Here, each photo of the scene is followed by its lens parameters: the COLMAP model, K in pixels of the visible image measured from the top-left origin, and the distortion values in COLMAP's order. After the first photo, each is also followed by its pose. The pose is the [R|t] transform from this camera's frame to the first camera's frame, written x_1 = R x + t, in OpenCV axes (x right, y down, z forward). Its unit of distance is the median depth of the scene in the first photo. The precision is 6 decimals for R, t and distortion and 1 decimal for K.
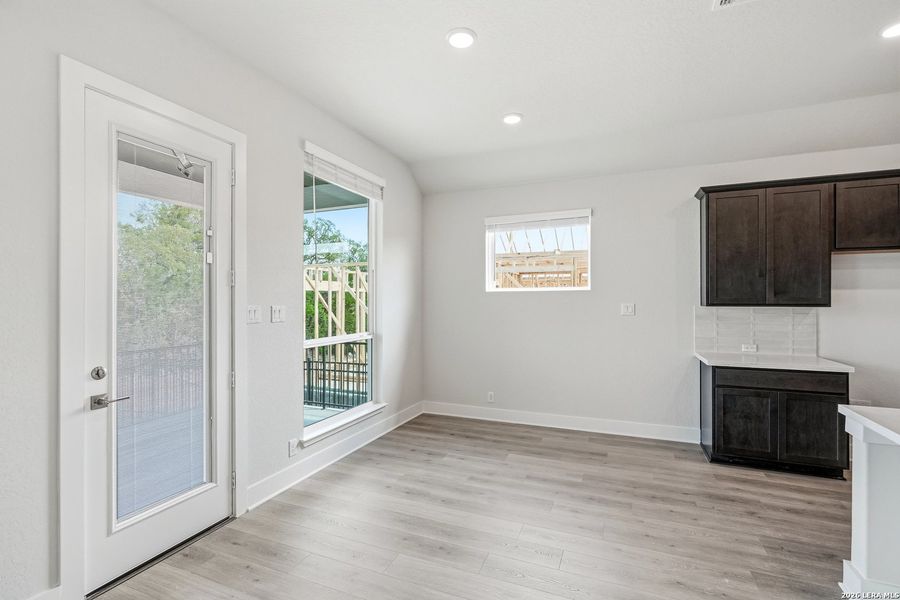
lens RADIAL K [[413.3, 0, 452.9], [0, 413.3, 298.1], [0, 0, 1]] dist [-0.015897, 0.007038]
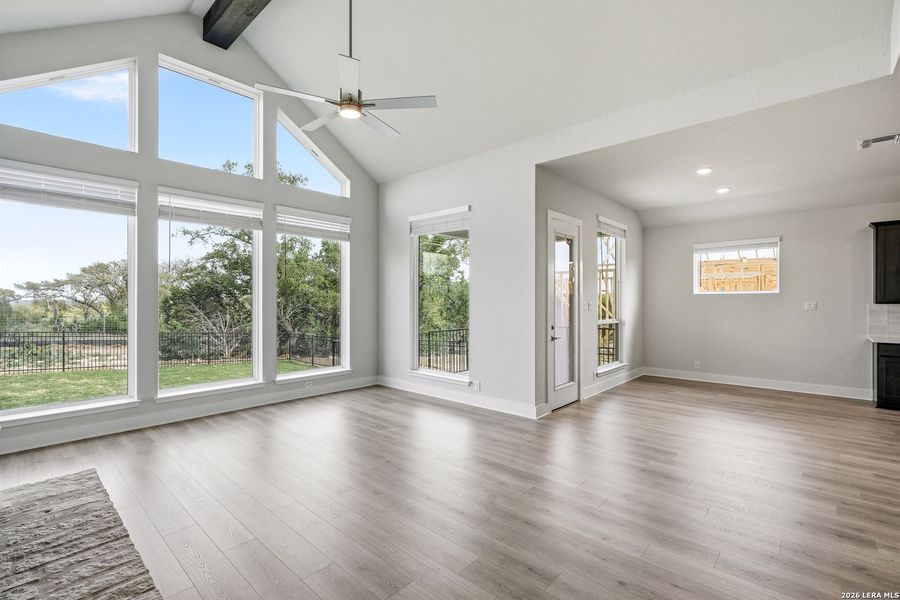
lens RADIAL K [[413.3, 0, 450.6], [0, 413.3, 301.6], [0, 0, 1]] dist [-0.015897, 0.007038]
pose [[0.941307, 0.002243, -0.337544, -0.334451], [-0.000035, 0.999979, 0.006548, 0.002787], [0.337551, -0.006152, 0.941287, -0.939906]]
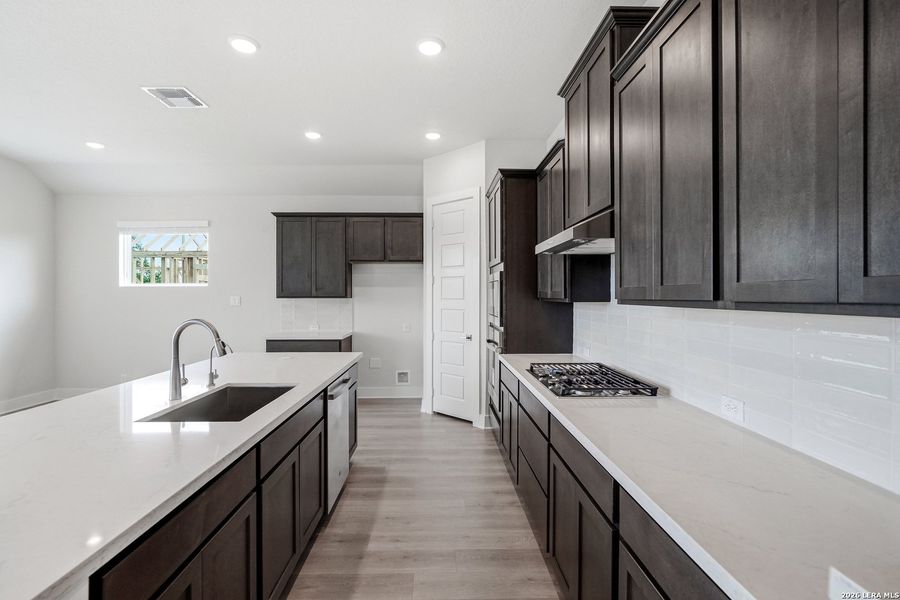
lens RADIAL K [[413.3, 0, 443.8], [0, 413.3, 297.9], [0, 0, 1]] dist [-0.015897, 0.007038]
pose [[0.913658, -0.000457, 0.406485, 0.604806], [-0.002632, 0.999972, 0.007040, 0.007728], [-0.406476, -0.007502, 0.913631, -0.543081]]
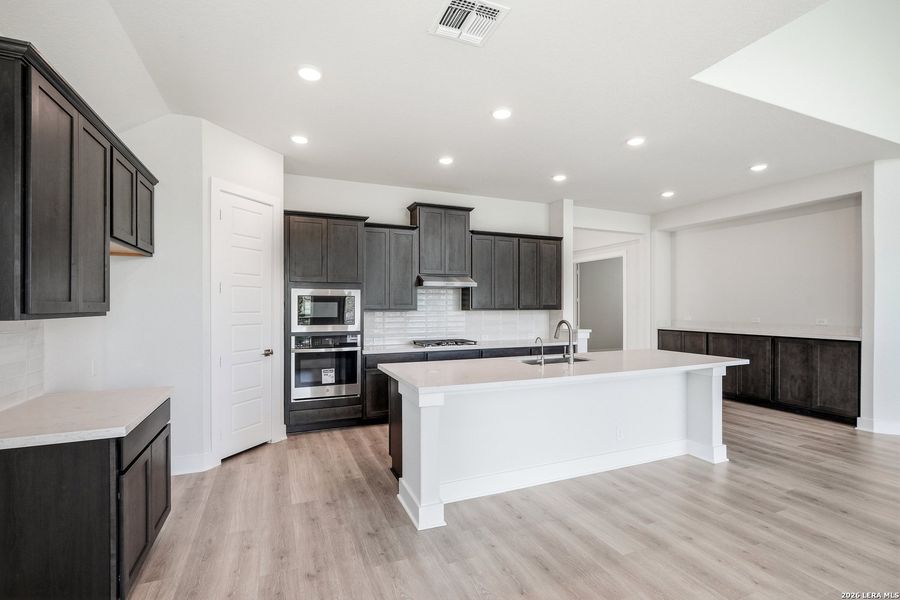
lens RADIAL K [[413.3, 0, 451.2], [0, 413.3, 305.3], [0, 0, 1]] dist [-0.015897, 0.007038]
pose [[-0.713248, 0.002284, 0.700908, -0.010866], [-0.000574, 0.999992, -0.003843, 0.006645], [-0.700912, -0.003144, -0.713241, 1.052569]]
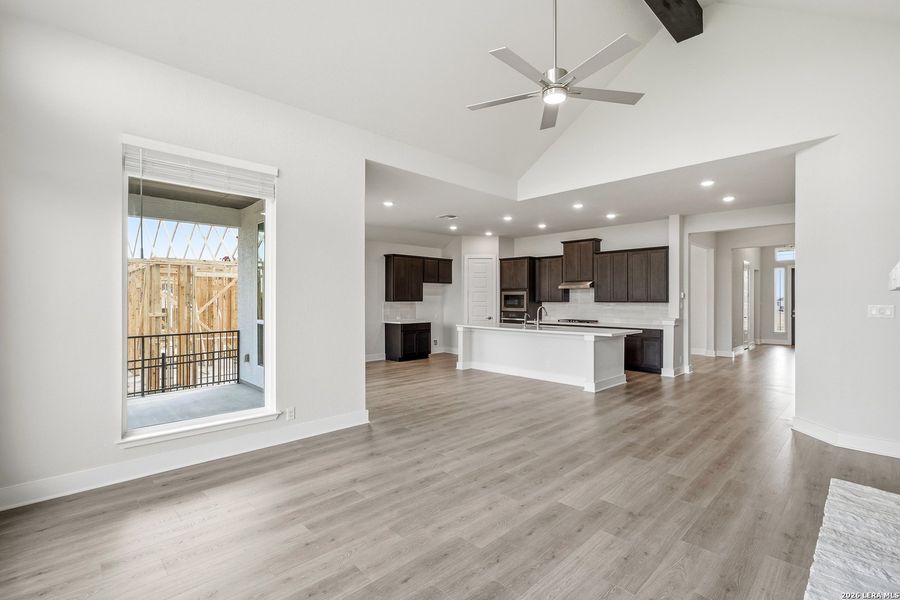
lens RADIAL K [[413.3, 0, 449.4], [0, 413.3, 303.4], [0, 0, 1]] dist [-0.015897, 0.007038]
pose [[0.394110, -0.008408, 0.919025, -1.645485], [-0.004471, 0.999929, 0.011065, 0.001640], [-0.919053, -0.008469, 0.394044, -0.321700]]
